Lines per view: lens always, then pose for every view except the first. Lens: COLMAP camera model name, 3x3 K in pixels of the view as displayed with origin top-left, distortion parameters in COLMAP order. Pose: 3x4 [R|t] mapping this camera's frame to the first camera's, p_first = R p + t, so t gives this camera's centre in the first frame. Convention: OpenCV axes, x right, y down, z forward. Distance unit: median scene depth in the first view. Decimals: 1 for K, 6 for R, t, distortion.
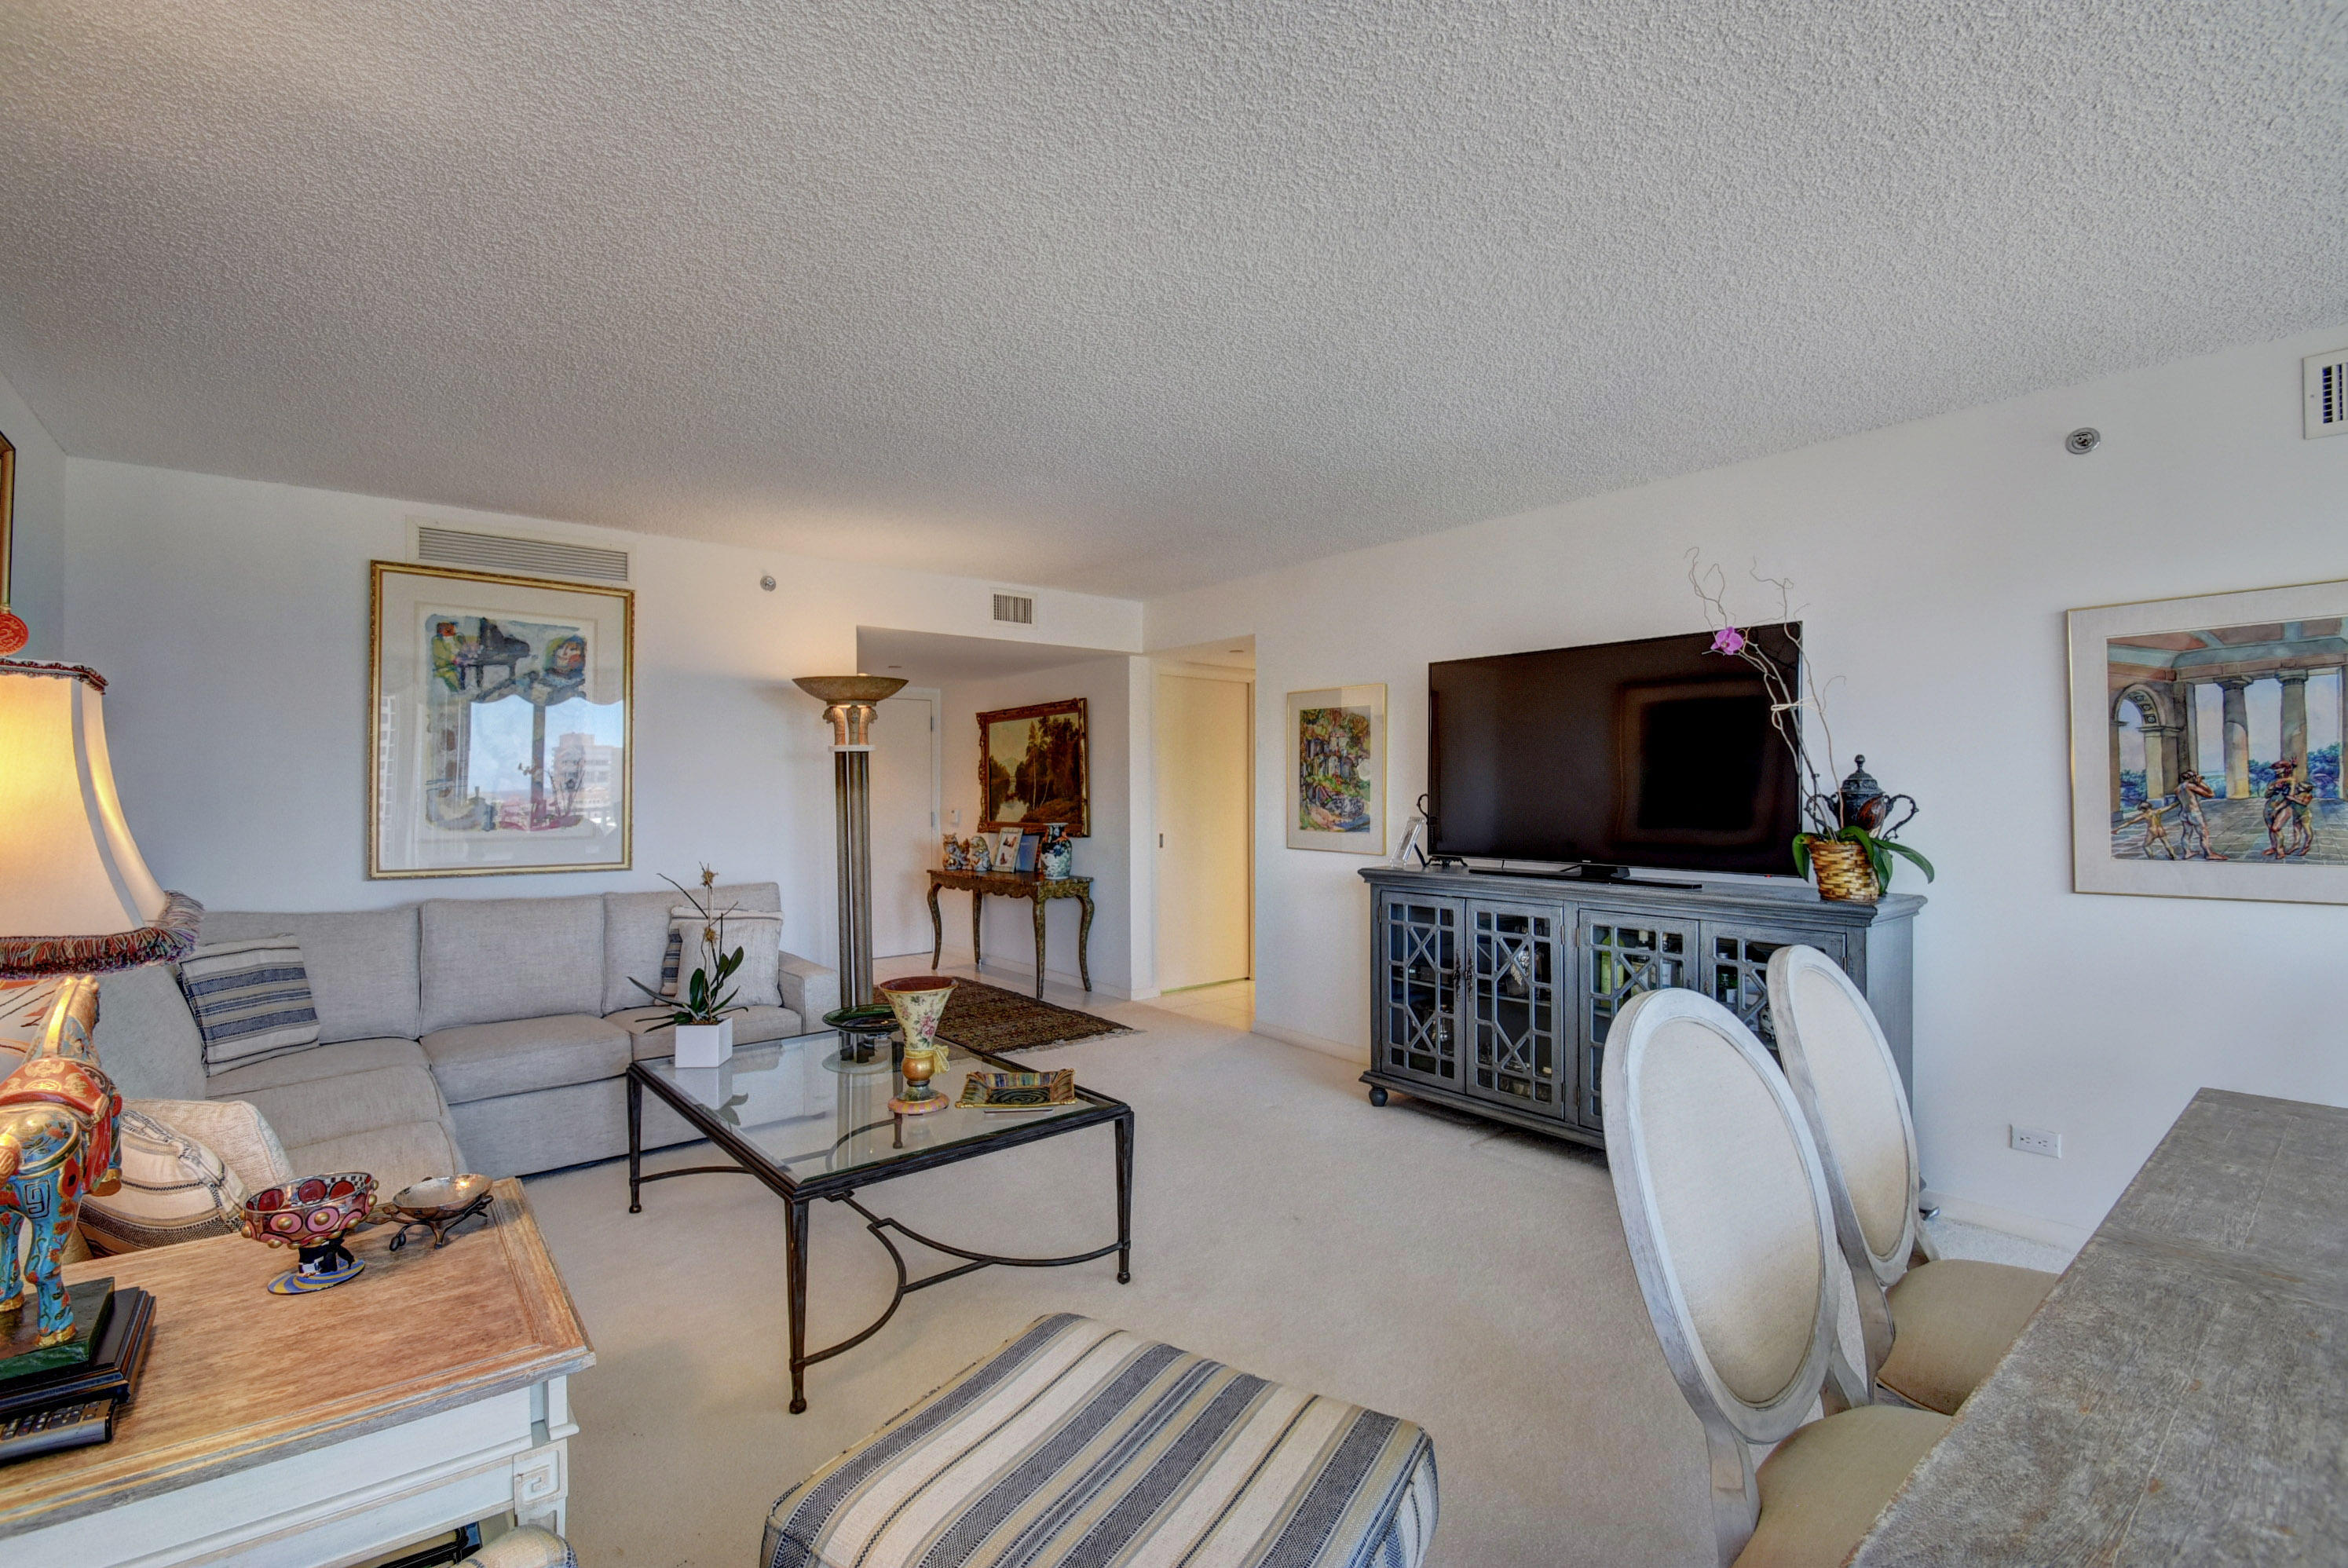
lens RADIAL K [[1020.1, 0, 1174.0], [0, 1020.1, 784.0], [0, 0, 1]] dist [0.003267, -0.013697]
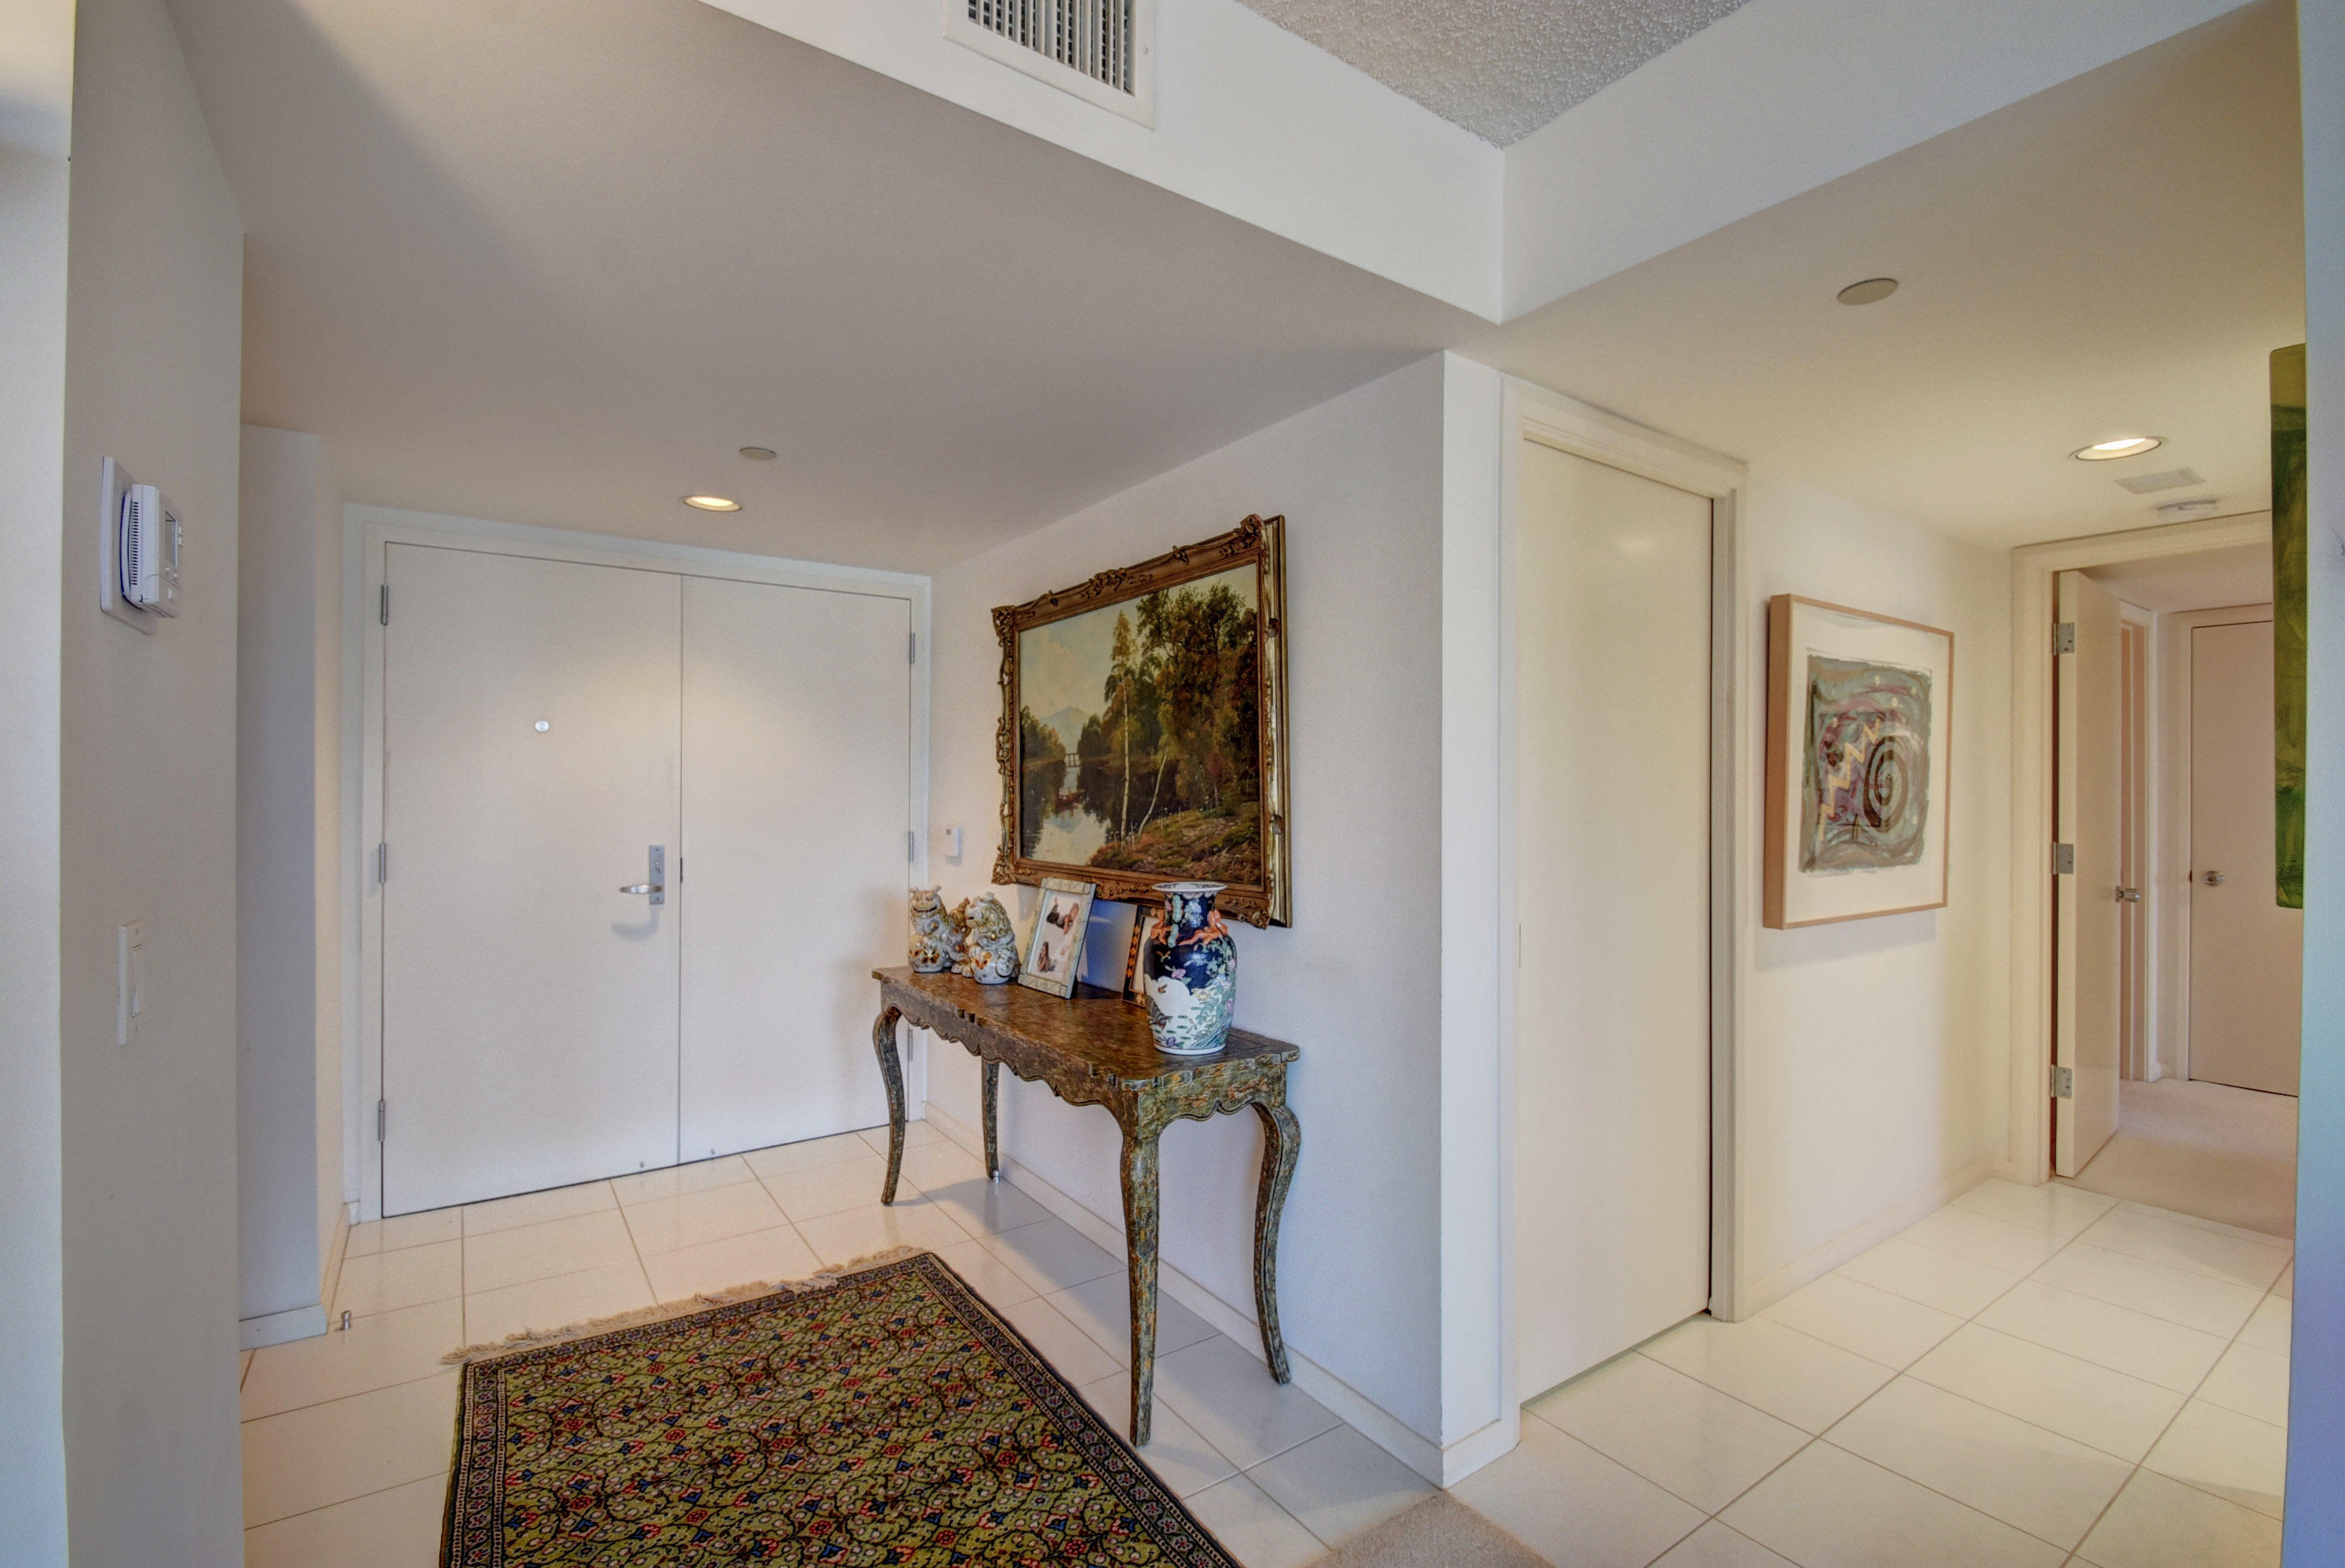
lens RADIAL K [[1018.8, 0, 1172.5], [0, 1018.8, 784.0], [0, 0, 1]] dist [0.003267, -0.013697]
pose [[0.997042, 0.009729, -0.076243, -0.089735], [-0.009740, 0.999953, 0.000232, 0.004627], [0.076241, 0.000512, 0.997089, 0.617436]]
